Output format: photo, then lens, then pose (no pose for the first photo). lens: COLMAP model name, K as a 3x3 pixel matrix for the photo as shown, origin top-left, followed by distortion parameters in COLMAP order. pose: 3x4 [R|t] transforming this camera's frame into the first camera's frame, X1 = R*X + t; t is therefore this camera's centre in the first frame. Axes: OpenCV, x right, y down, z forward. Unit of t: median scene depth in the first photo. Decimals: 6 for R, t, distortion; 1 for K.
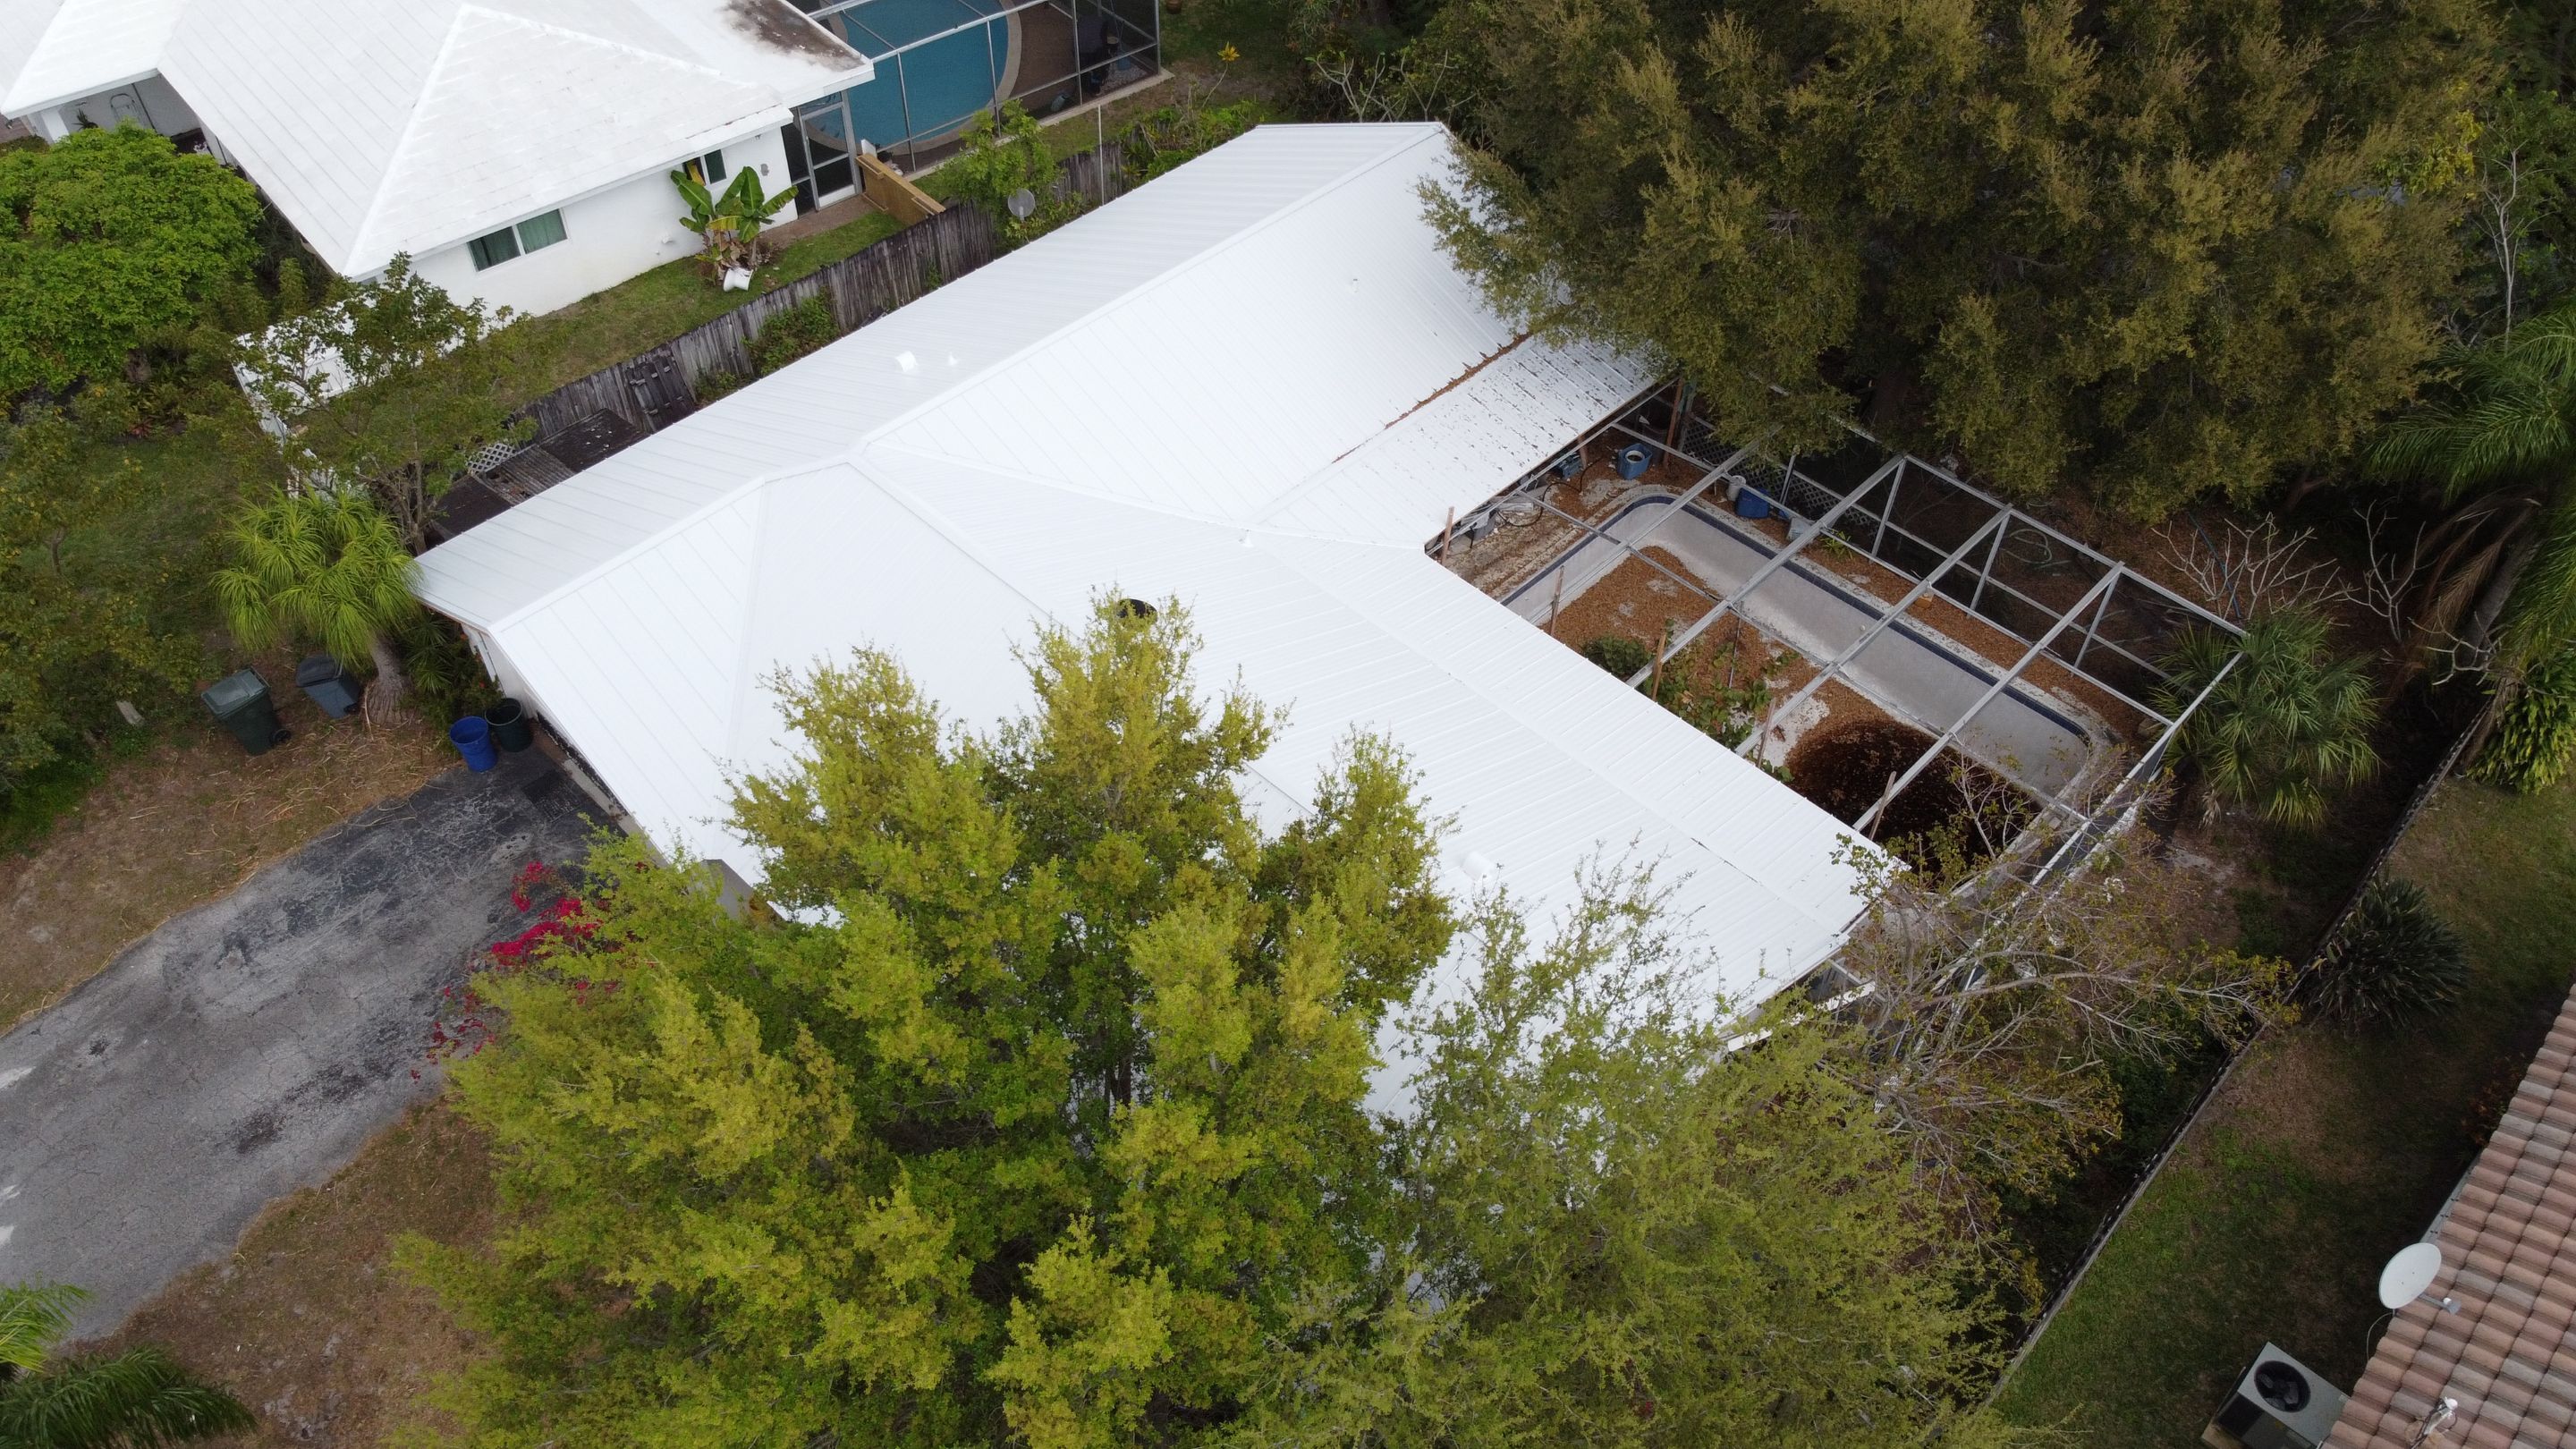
lens RADIAL K [[1943.6, 0, 1283.2], [0, 1943.6, 706.7], [0, 0, 1]] dist [0.001175, -0.009094]
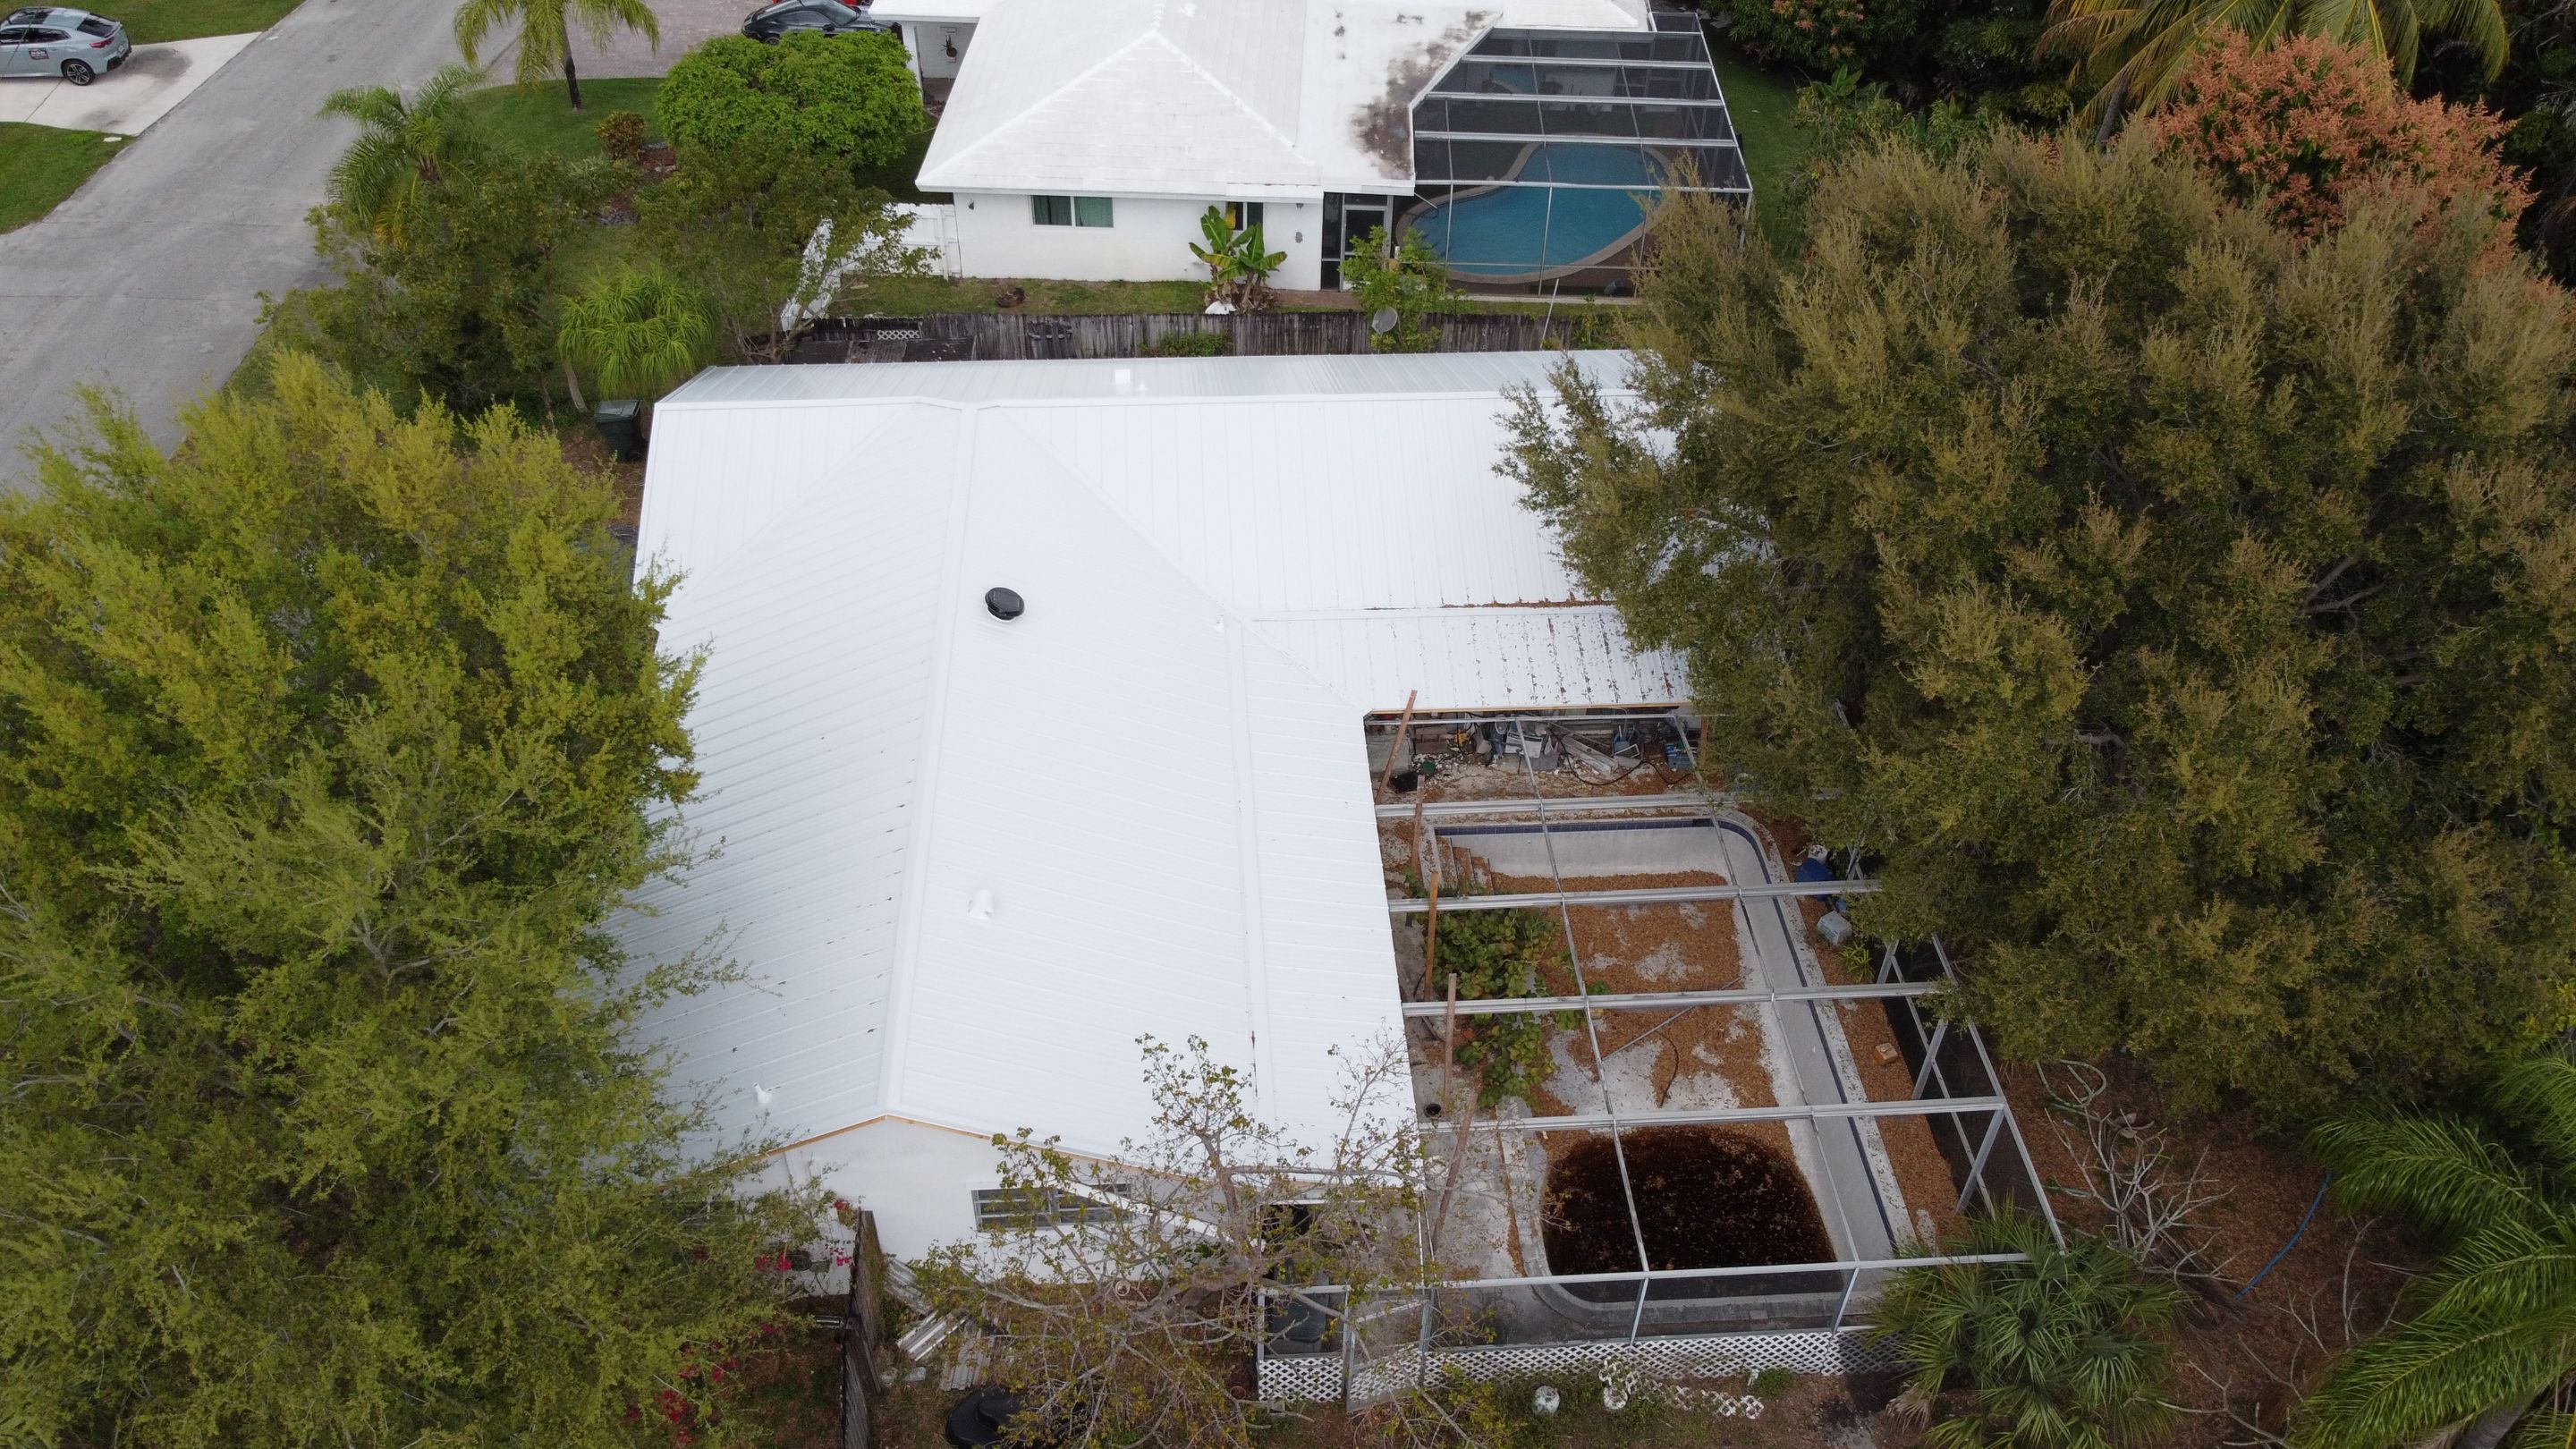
lens RADIAL K [[1943.6, 0, 1283.2], [0, 1943.6, 706.7], [0, 0, 1]] dist [0.001175, -0.009094]
pose [[0.742495, 0.436166, -0.508389, 0.477588], [-0.488672, 0.871795, 0.034248, -0.084763], [0.458149, 0.223007, 0.860446, 0.102697]]
